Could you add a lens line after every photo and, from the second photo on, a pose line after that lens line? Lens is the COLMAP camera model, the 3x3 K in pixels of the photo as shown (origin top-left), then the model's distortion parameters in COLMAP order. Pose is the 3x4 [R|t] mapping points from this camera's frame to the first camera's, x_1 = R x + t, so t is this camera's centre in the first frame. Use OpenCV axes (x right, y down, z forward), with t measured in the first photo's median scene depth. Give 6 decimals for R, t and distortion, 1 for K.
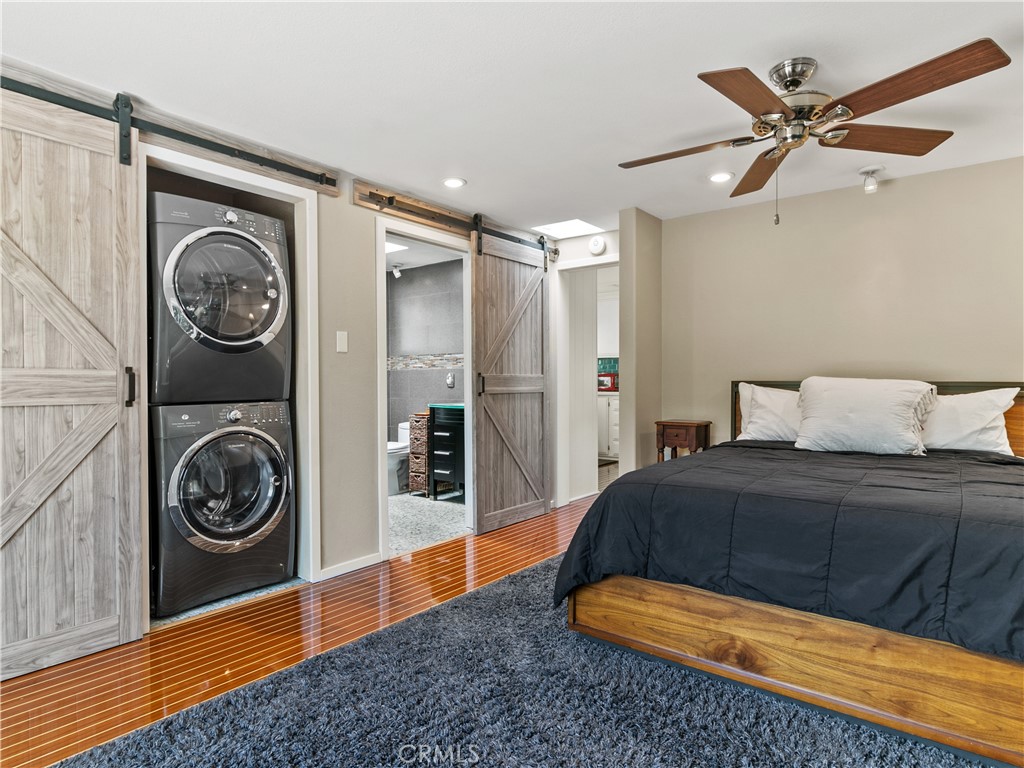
lens RADIAL K [[589.1, 0, 512.0], [0, 589.1, 384.0], [0, 0, 1]] dist [-0.000210, -0.000279]
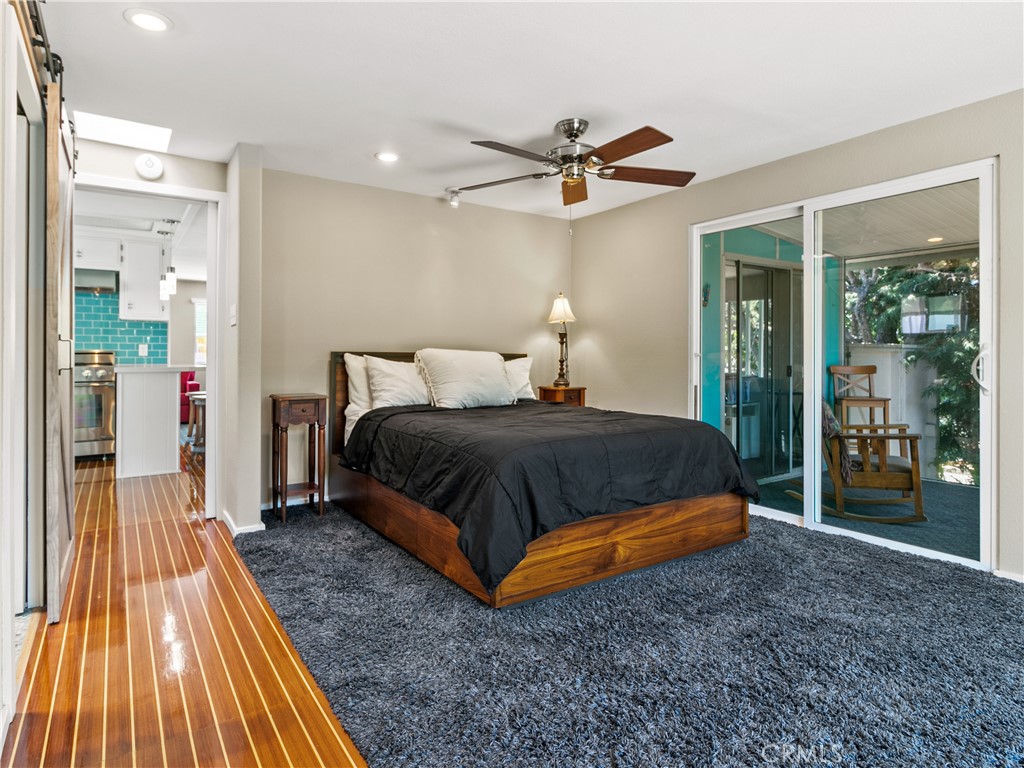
lens RADIAL K [[569.2, 0, 509.1], [0, 569.2, 351.7], [0, 0, 1]] dist [-0.000161, -0.000084]
pose [[0.302742, 0.007062, 0.953046, -0.540713], [-0.000381, 0.999973, -0.007289, 0.001764], [-0.953072, 0.001844, 0.302737, 0.486996]]
